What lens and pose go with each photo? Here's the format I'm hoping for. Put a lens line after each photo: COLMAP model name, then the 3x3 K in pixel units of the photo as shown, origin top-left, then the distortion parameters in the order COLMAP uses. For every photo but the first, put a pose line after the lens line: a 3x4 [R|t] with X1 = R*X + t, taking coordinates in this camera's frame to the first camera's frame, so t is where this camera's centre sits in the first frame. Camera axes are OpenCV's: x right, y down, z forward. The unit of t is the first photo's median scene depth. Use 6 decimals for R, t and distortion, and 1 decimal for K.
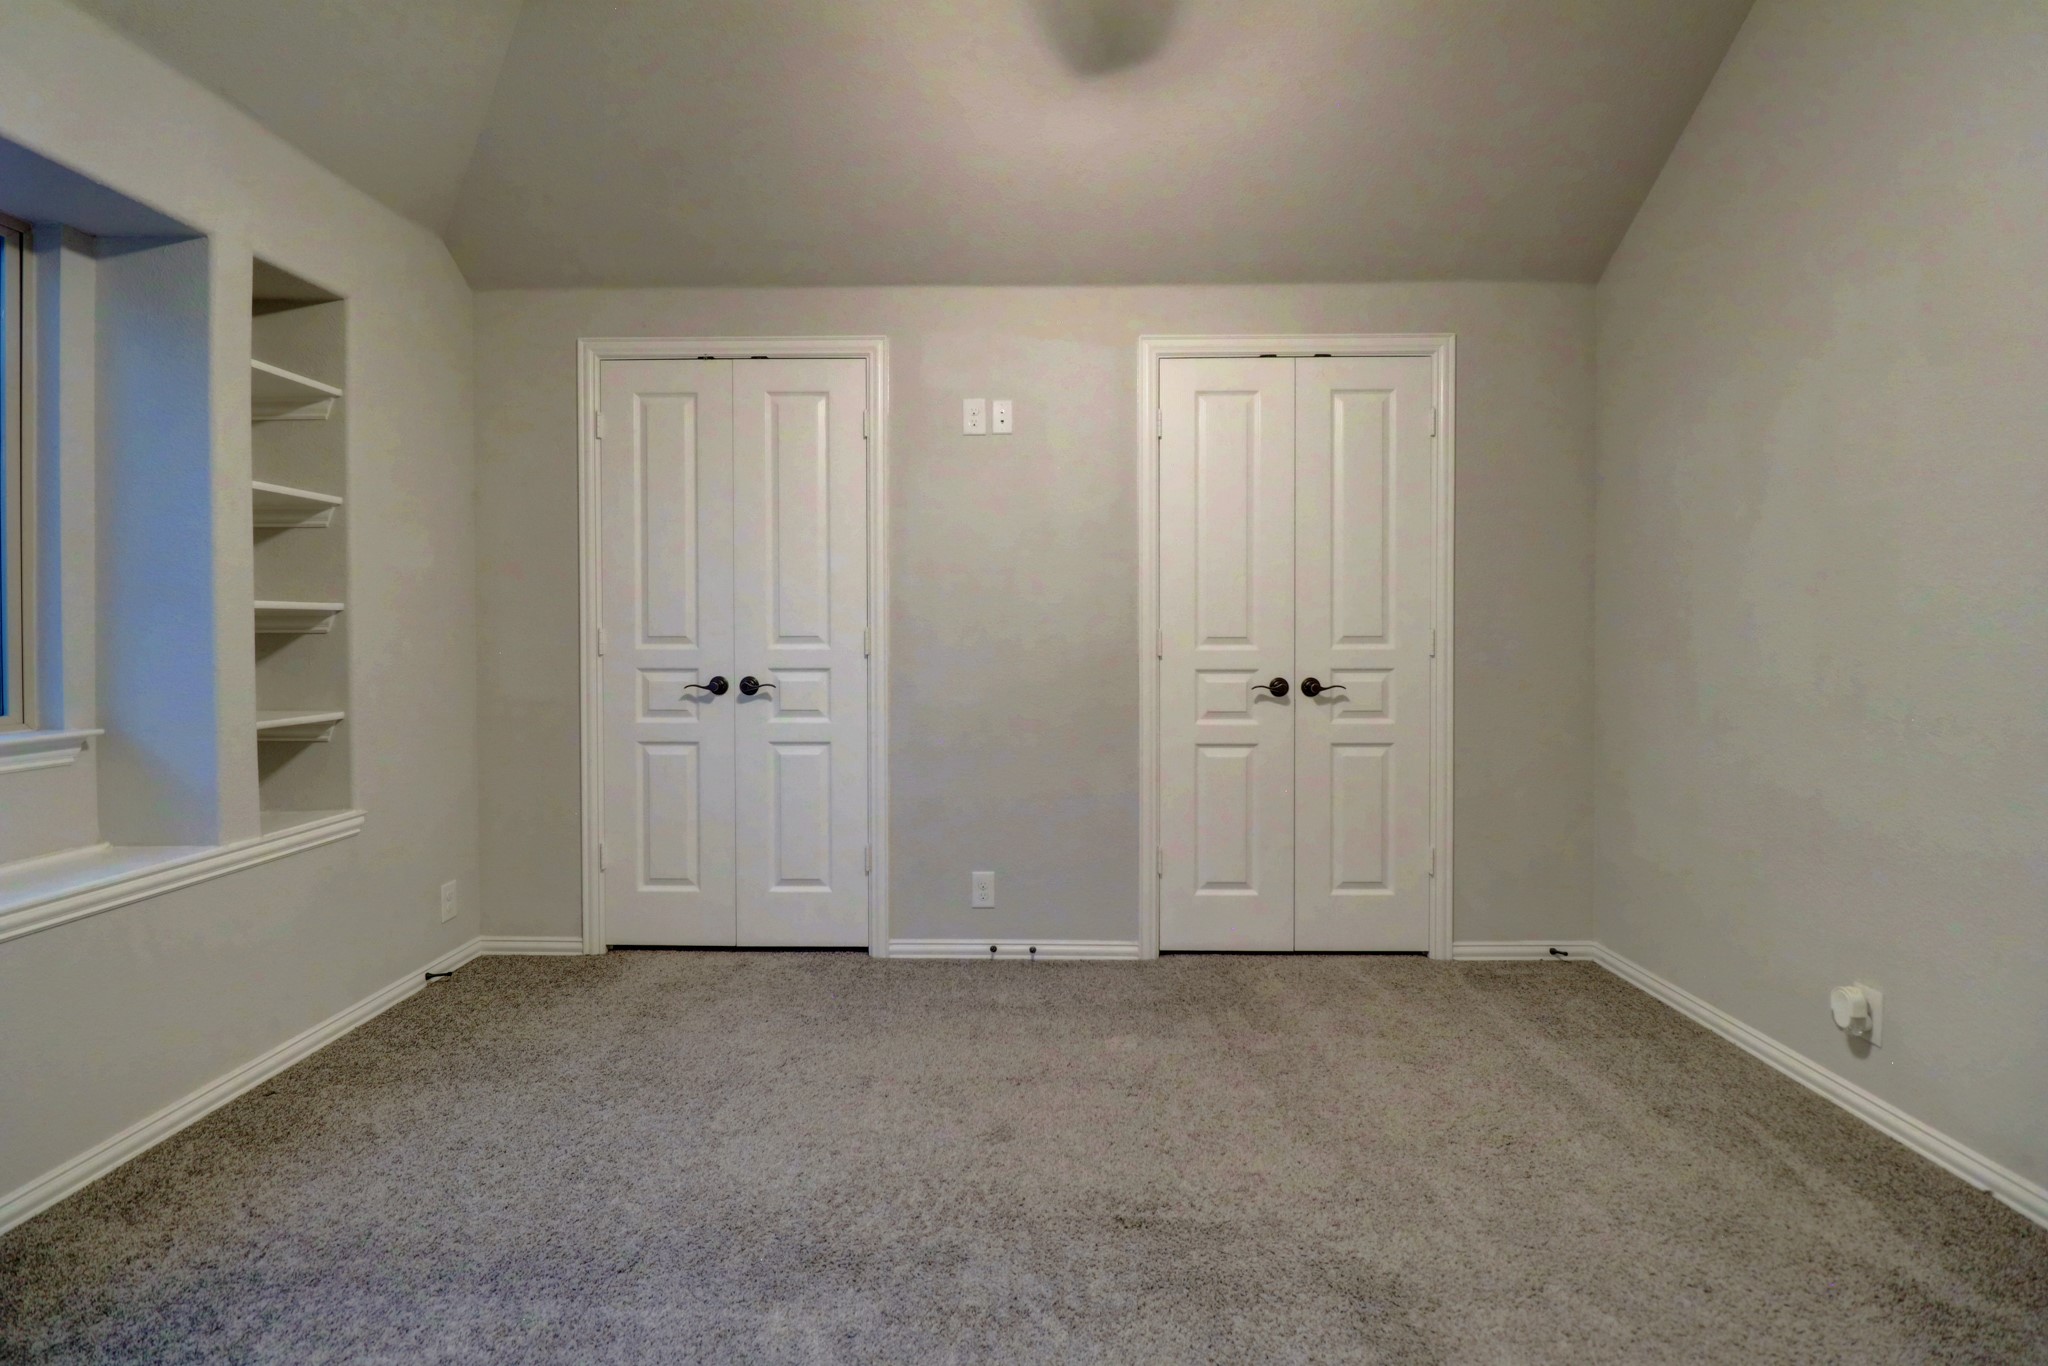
lens RADIAL K [[941.6, 0, 1016.1], [0, 941.6, 646.5], [0, 0, 1]] dist [-0.002596, -0.011403]
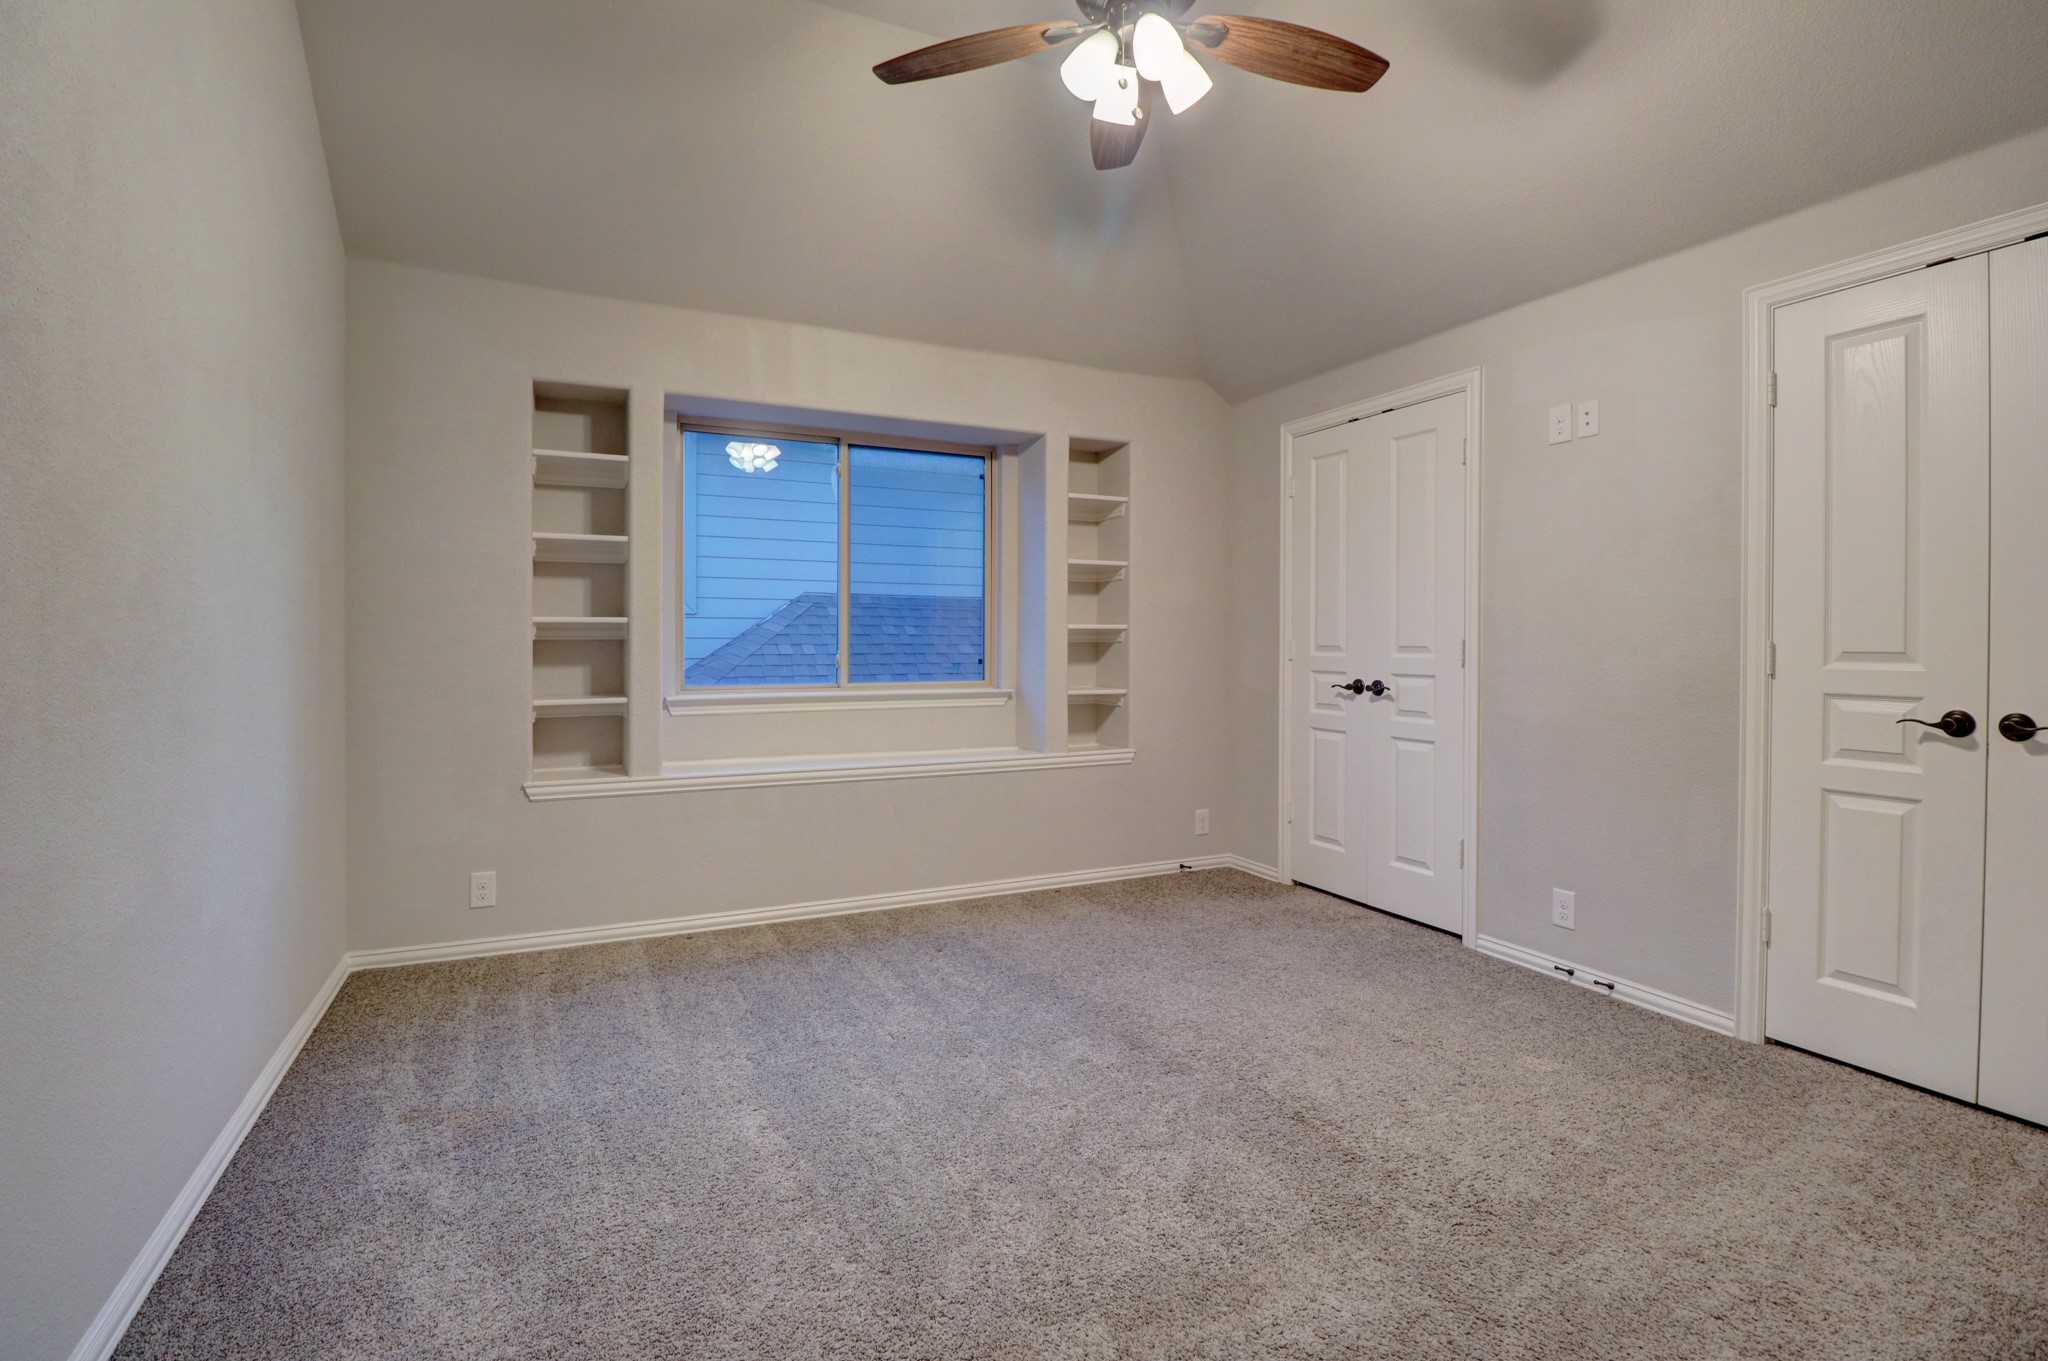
lens RADIAL K [[950.6, 0, 1015.8], [0, 950.6, 650.4], [0, 0, 1]] dist [-0.016521, -0.007606]
pose [[0.443936, 0.010533, -0.895997, 0.590036], [-0.018654, 0.999823, 0.002511, -0.000187], [0.895864, 0.015599, 0.444054, 0.056430]]
